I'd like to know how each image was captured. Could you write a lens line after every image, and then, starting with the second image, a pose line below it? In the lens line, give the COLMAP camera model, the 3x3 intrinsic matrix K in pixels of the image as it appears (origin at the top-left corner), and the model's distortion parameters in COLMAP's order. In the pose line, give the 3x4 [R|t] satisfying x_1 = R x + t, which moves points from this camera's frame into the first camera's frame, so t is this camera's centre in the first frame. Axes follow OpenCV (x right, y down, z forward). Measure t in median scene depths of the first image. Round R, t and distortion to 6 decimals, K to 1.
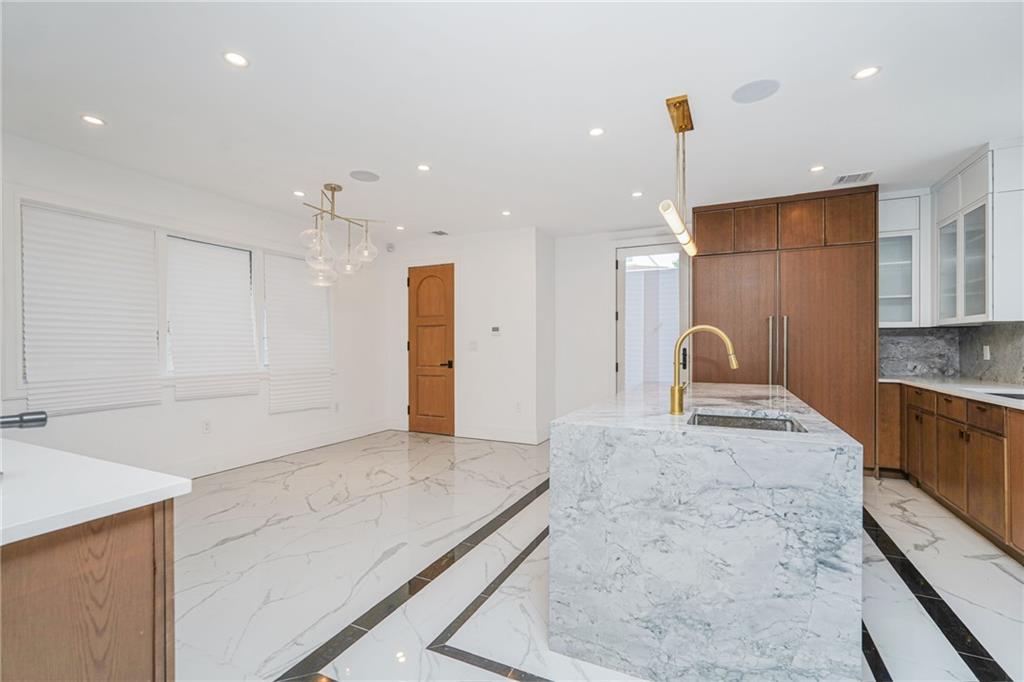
lens RADIAL K [[452.4, 0, 513.9], [0, 452.4, 345.6], [0, 0, 1]] dist [-0.008397, 0.002958]
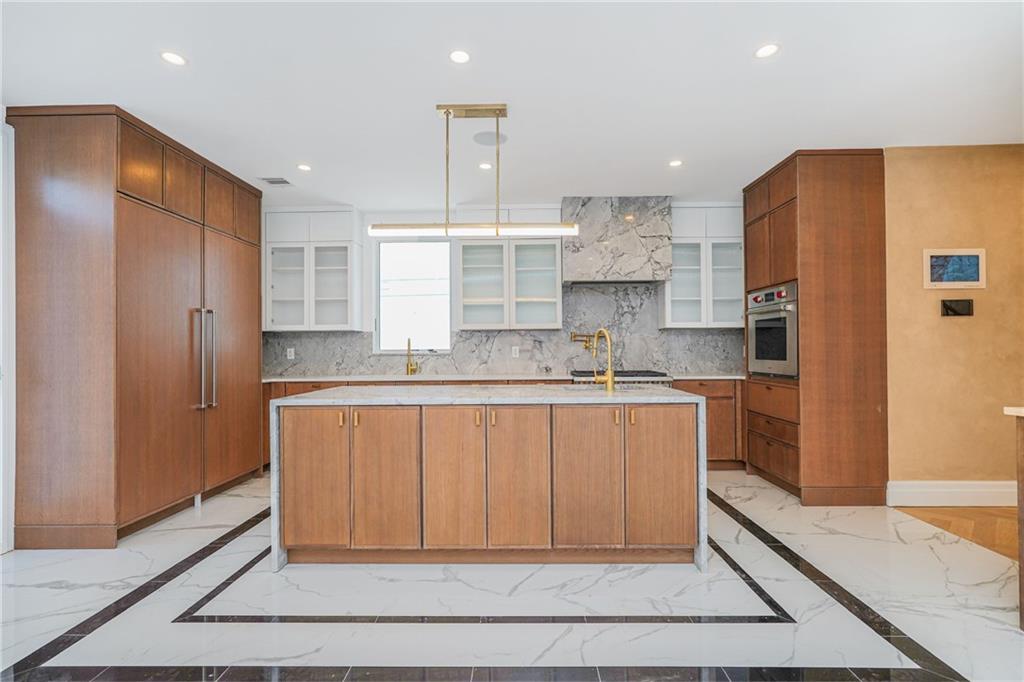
lens RADIAL K [[479.2, 0, 513.6], [0, 479.2, 345.8], [0, 0, 1]] dist [-0.008006, 0.003832]
pose [[-0.412442, 0.011474, 0.910911, -0.427194], [0.009016, 0.999923, -0.008513, 0.011118], [-0.910939, 0.004701, -0.412514, 0.929796]]
